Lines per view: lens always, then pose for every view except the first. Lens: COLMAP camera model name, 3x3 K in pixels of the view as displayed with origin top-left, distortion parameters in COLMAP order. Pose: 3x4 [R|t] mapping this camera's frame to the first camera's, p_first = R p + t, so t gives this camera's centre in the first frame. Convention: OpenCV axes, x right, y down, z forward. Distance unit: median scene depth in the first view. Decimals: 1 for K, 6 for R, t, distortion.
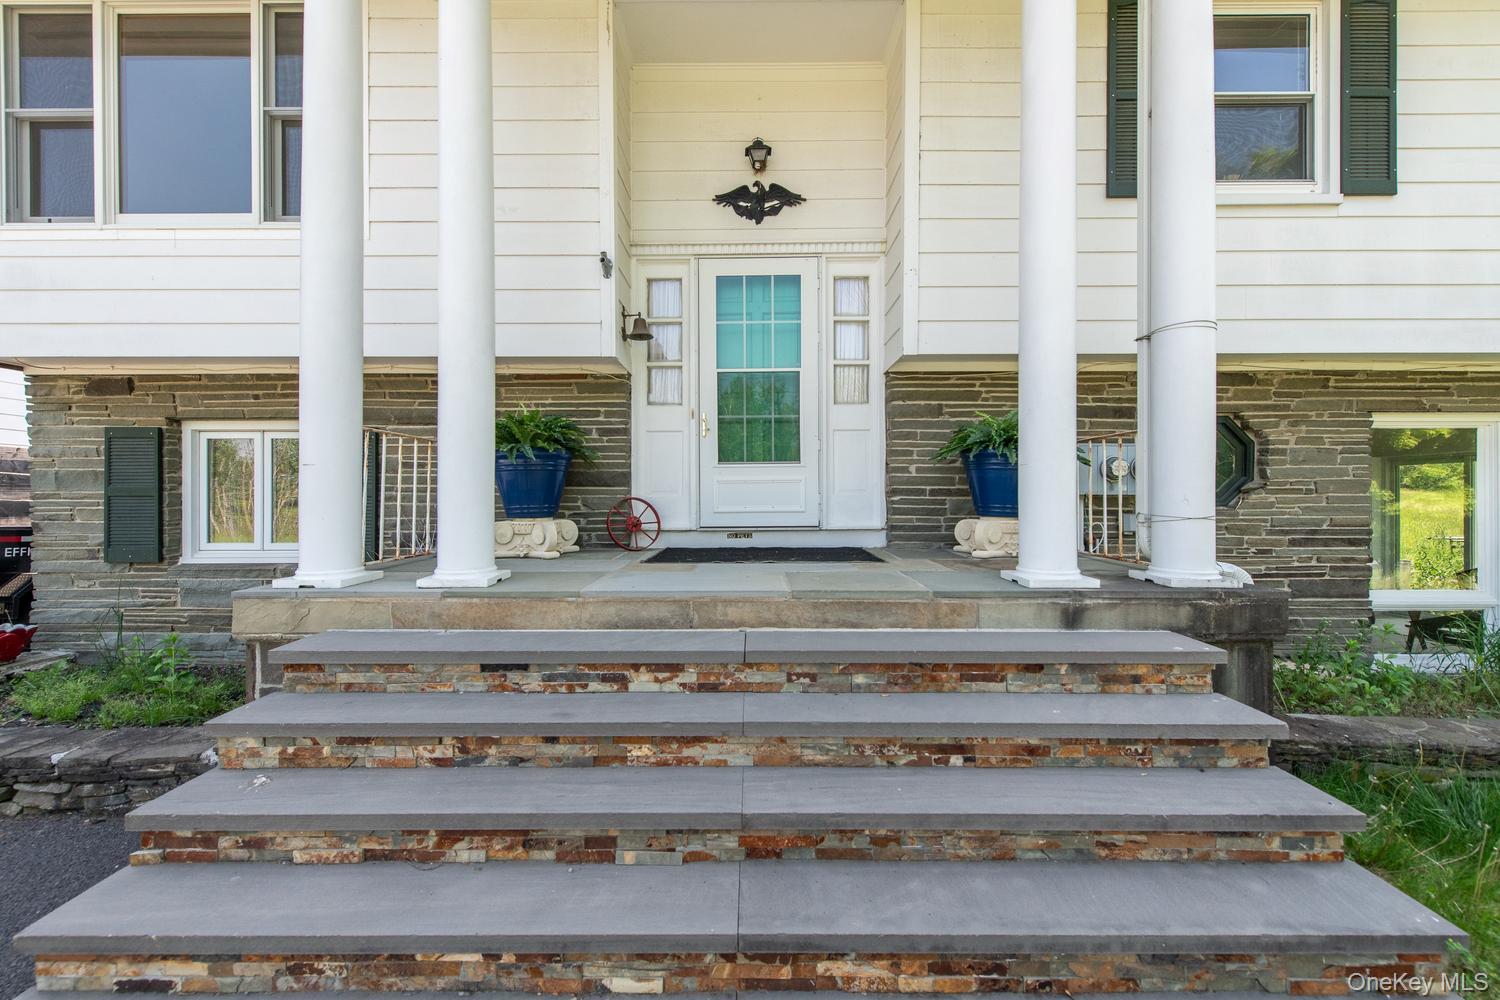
lens RADIAL K [[584.0, 0, 755.5], [0, 584.0, 479.4], [0, 0, 1]] dist [0.009890, -0.003510]
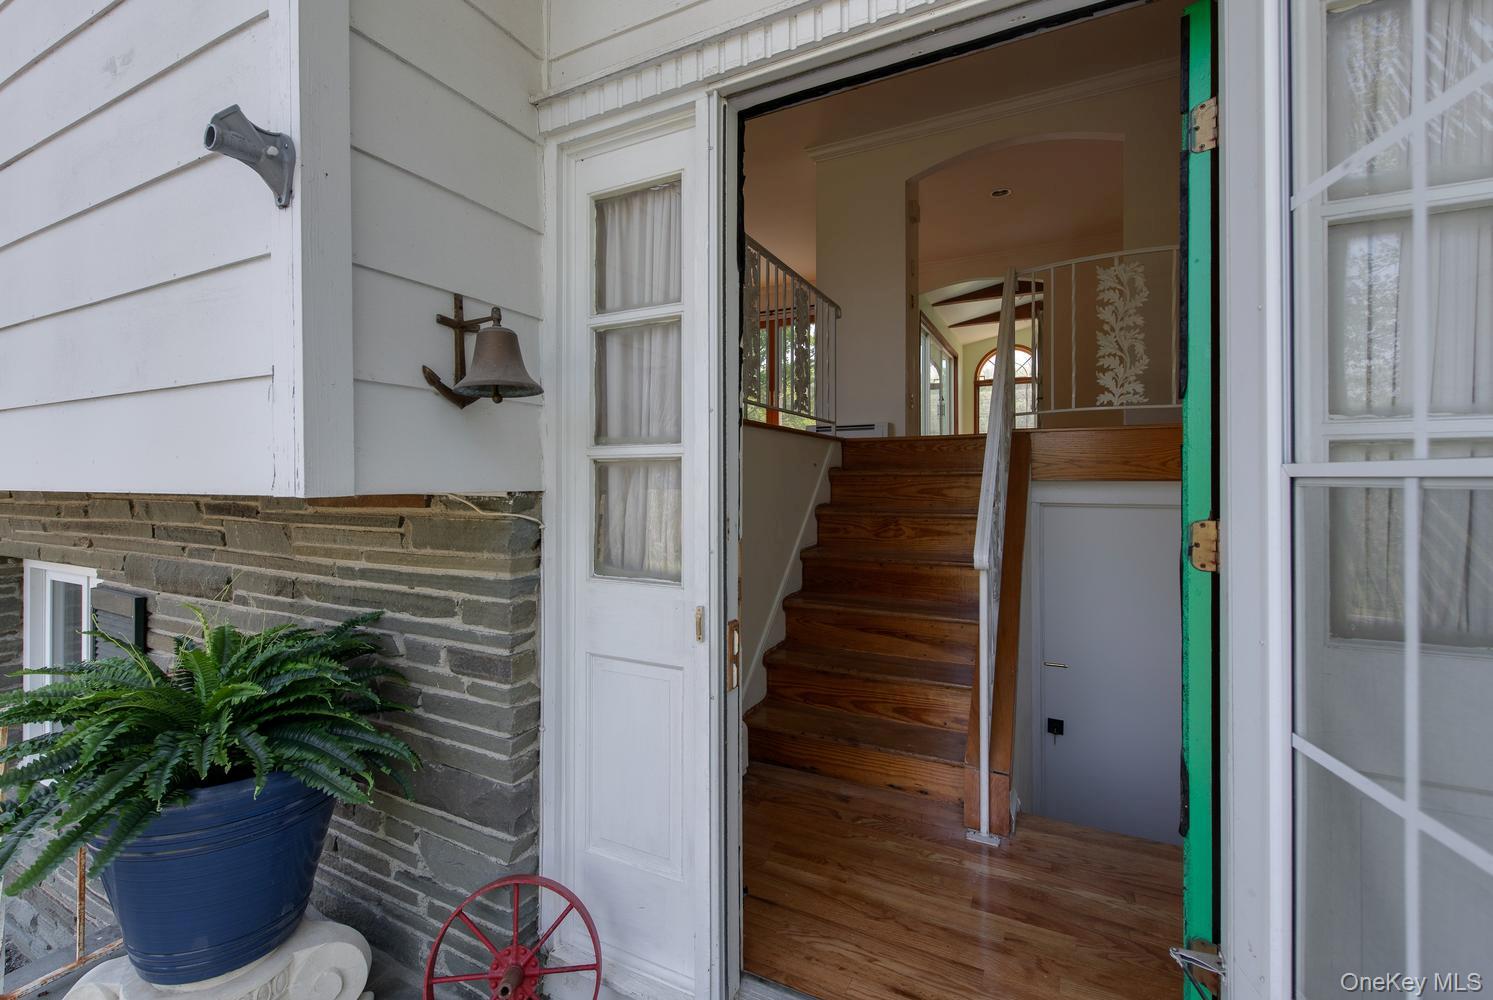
lens RADIAL K [[669.7, 0, 711.2], [0, 669.7, 472.6], [0, 0, 1]] dist [0.009451, -0.002357]
pose [[0.878991, -0.000858, -0.476837, 0.059939], [0.004234, 0.999973, 0.006006, -0.195472], [0.476819, -0.007298, 0.878971, 0.722145]]
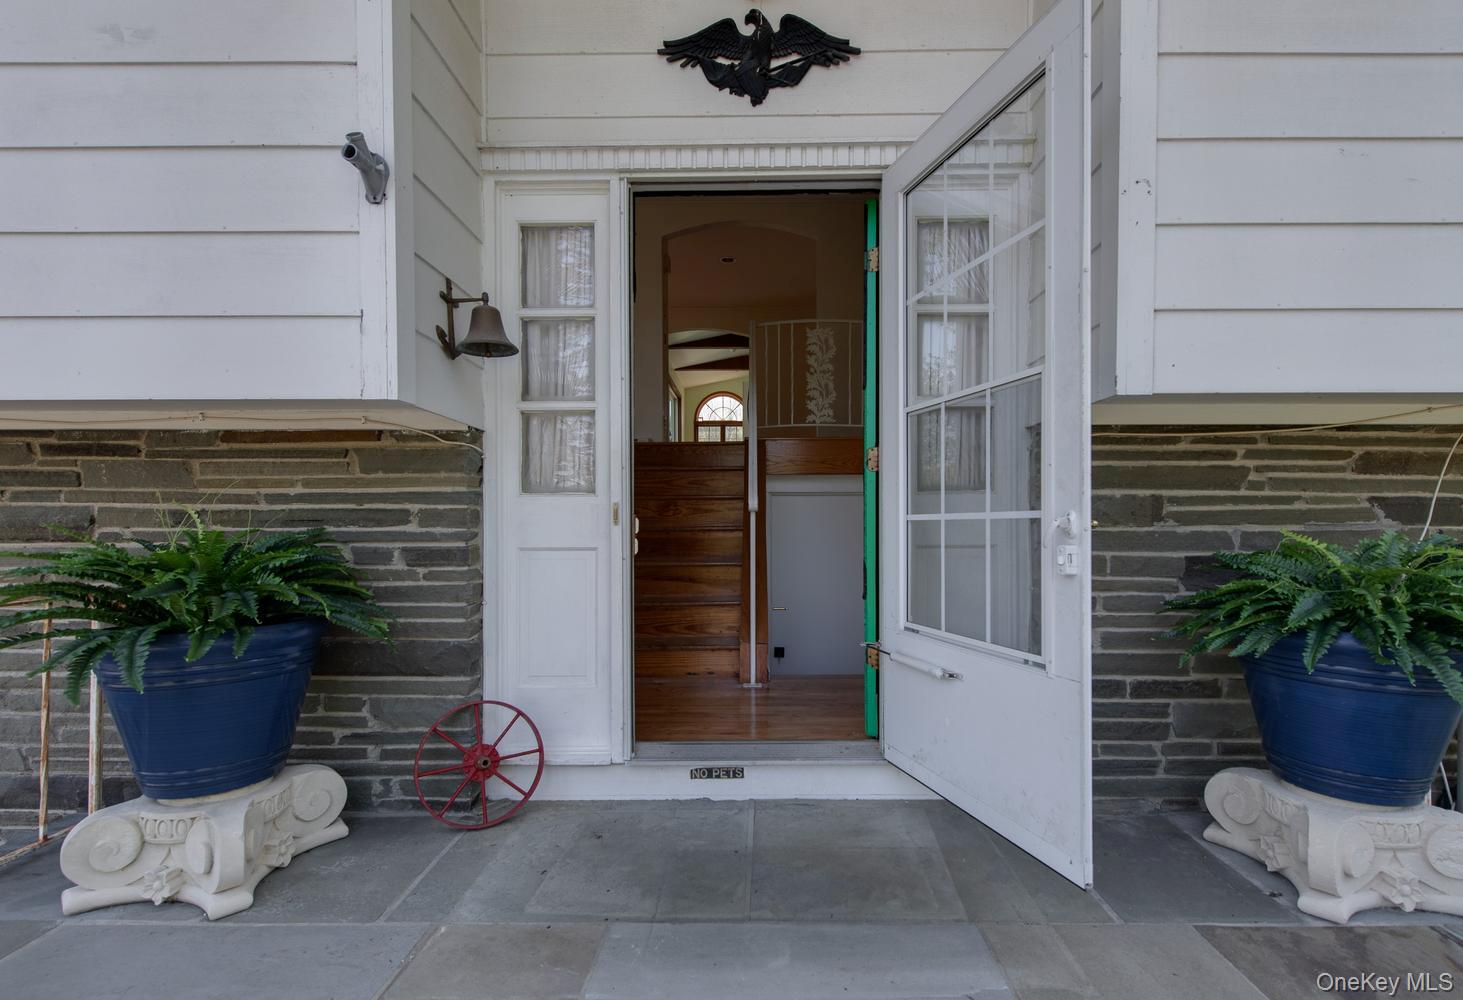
lens RADIAL K [[673.6, 0, 765.6], [0, 673.6, 516.4], [0, 0, 1]] dist [0.005546, -0.000194]
pose [[0.999998, -0.000458, -0.001756, 0.013139], [0.000477, 0.999941, 0.010890, -0.118731], [0.001751, -0.010891, 0.999939, 0.473817]]
